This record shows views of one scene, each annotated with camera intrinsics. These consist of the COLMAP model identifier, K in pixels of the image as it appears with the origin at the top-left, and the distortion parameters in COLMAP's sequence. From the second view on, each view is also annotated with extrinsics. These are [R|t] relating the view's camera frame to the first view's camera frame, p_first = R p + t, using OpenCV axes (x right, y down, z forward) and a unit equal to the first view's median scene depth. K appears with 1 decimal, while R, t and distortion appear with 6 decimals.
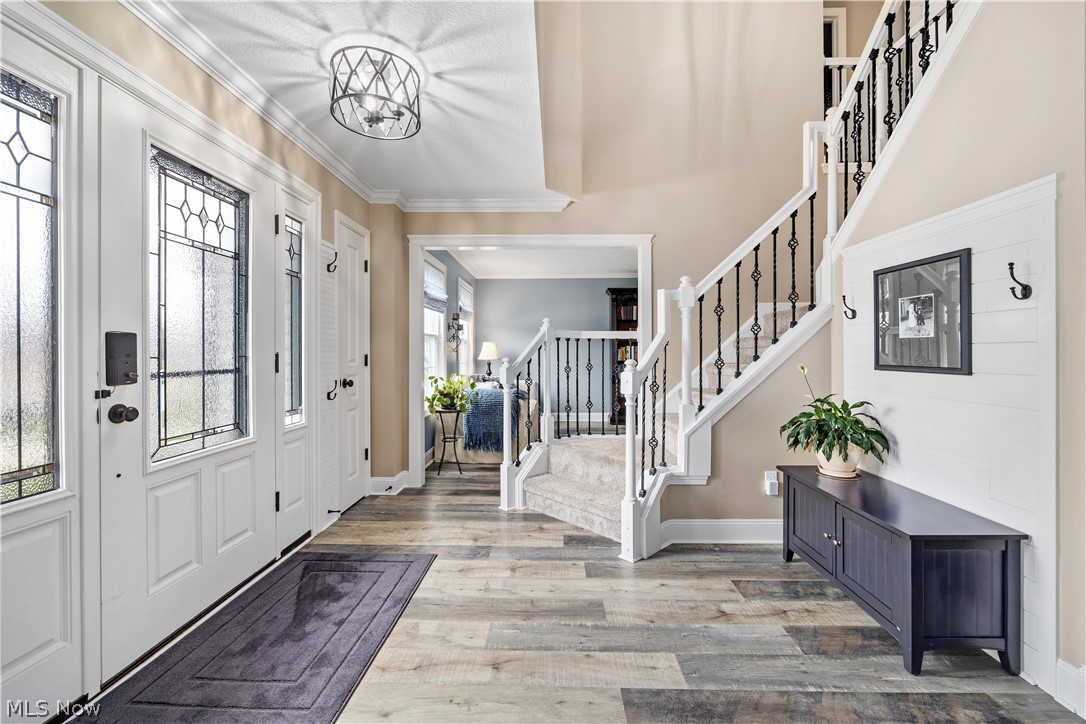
lens RADIAL K [[442.1, 0, 540.5], [0, 442.1, 352.9], [0, 0, 1]] dist [-0.003217, 0.000383]
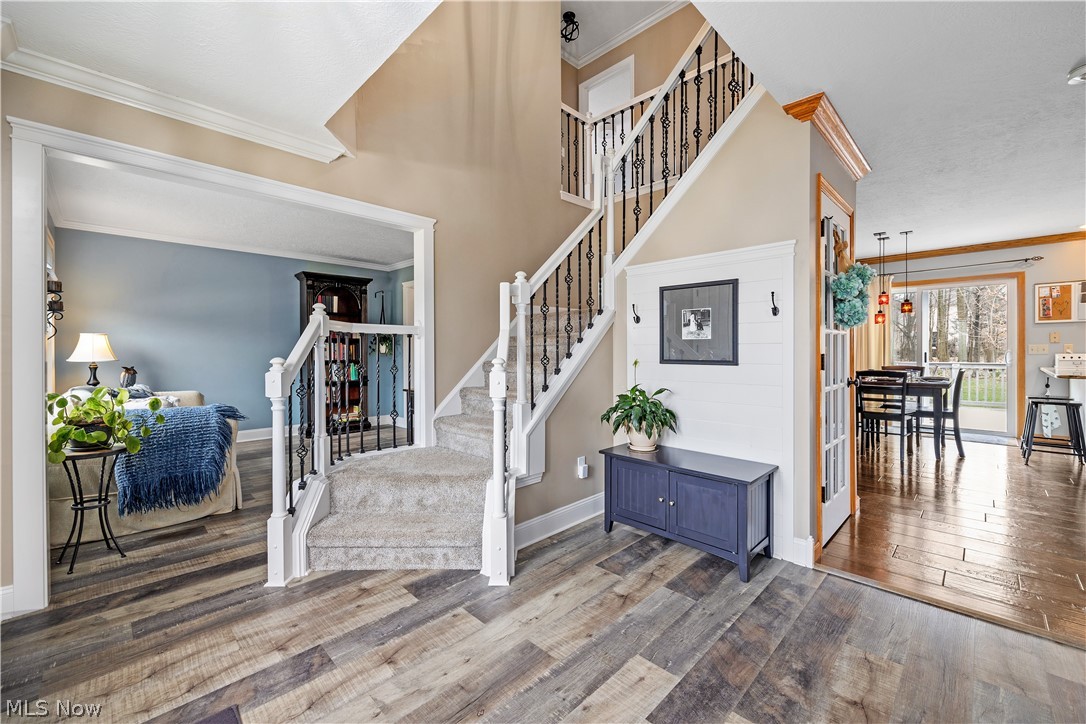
lens RADIAL K [[442.1, 0, 548.7], [0, 442.1, 352.9], [0, 0, 1]] dist [-0.003217, 0.000383]
pose [[0.682386, -0.003361, 0.730985, -0.380089], [0.000685, 0.999992, 0.003958, 0.001144], [-0.730992, -0.002201, 0.682382, 0.325333]]
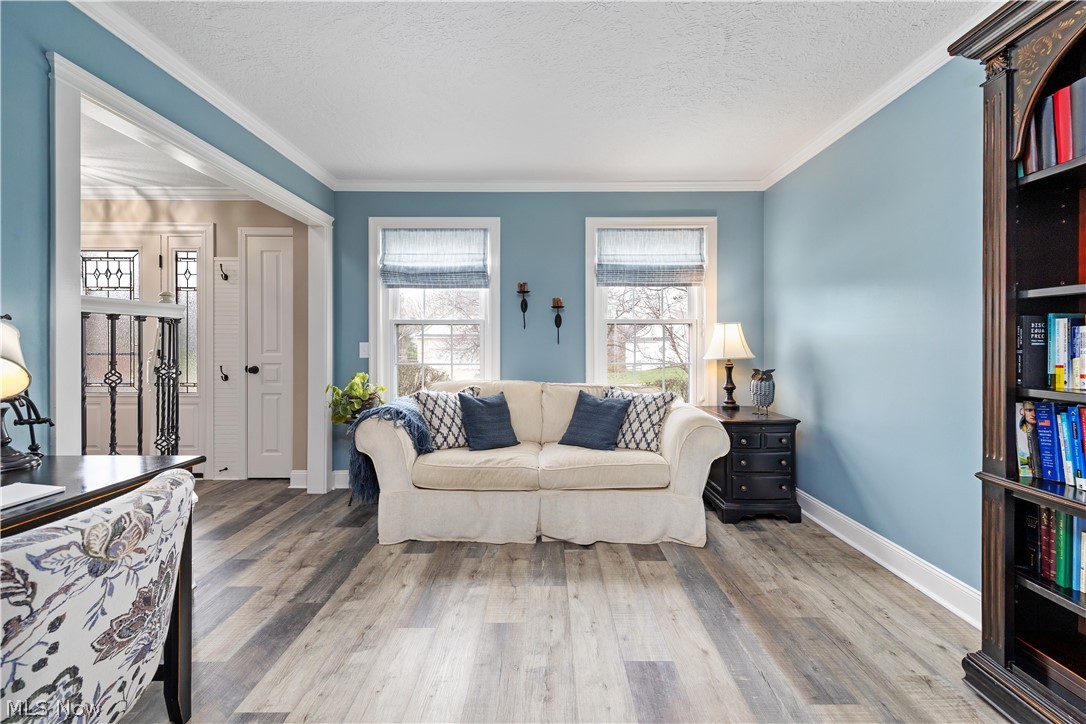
lens RADIAL K [[442.1, 0, 553.6], [0, 442.1, 346.7], [0, 0, 1]] dist [-0.003217, 0.000383]
pose [[0.049521, 0.000593, -0.998773, 1.001327], [-0.004788, 0.999988, 0.000356, 0.004914], [0.998762, 0.004764, 0.049523, 2.241355]]
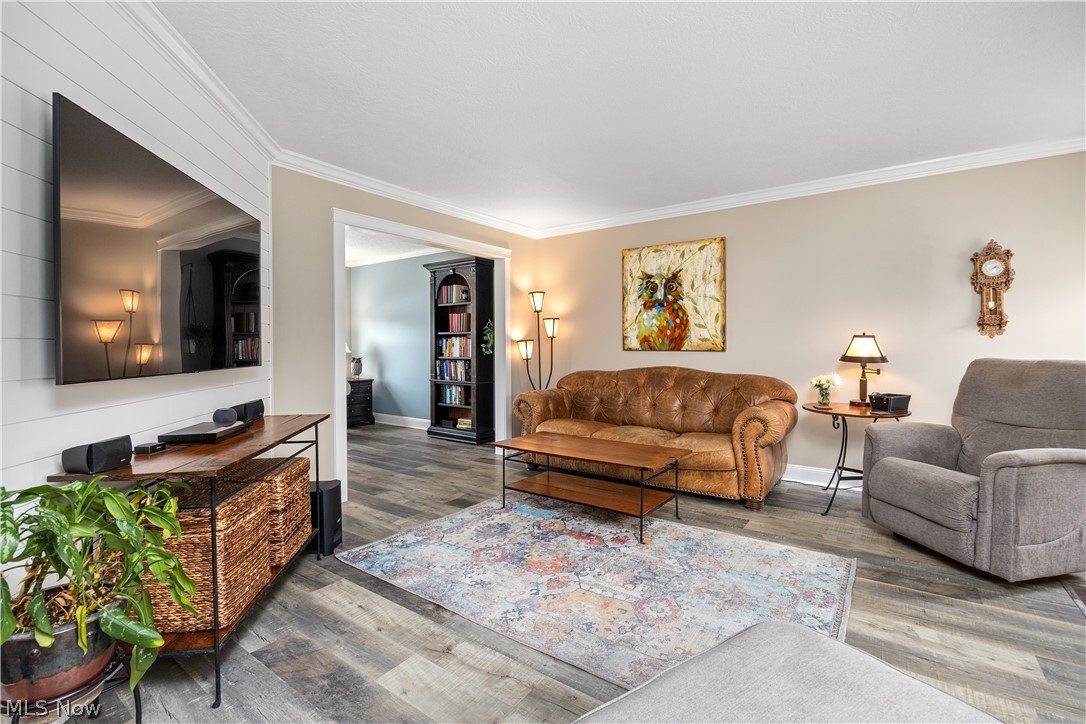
lens RADIAL K [[492.2, 0, 542.8], [0, 492.2, 351.0], [0, 0, 1]] dist [-0.001686, -0.000287]
pose [[0.835014, 0.008205, -0.550168, 2.341051], [-0.003188, 0.999944, 0.010074, -0.000564], [0.550220, -0.006658, 0.834993, 1.026173]]
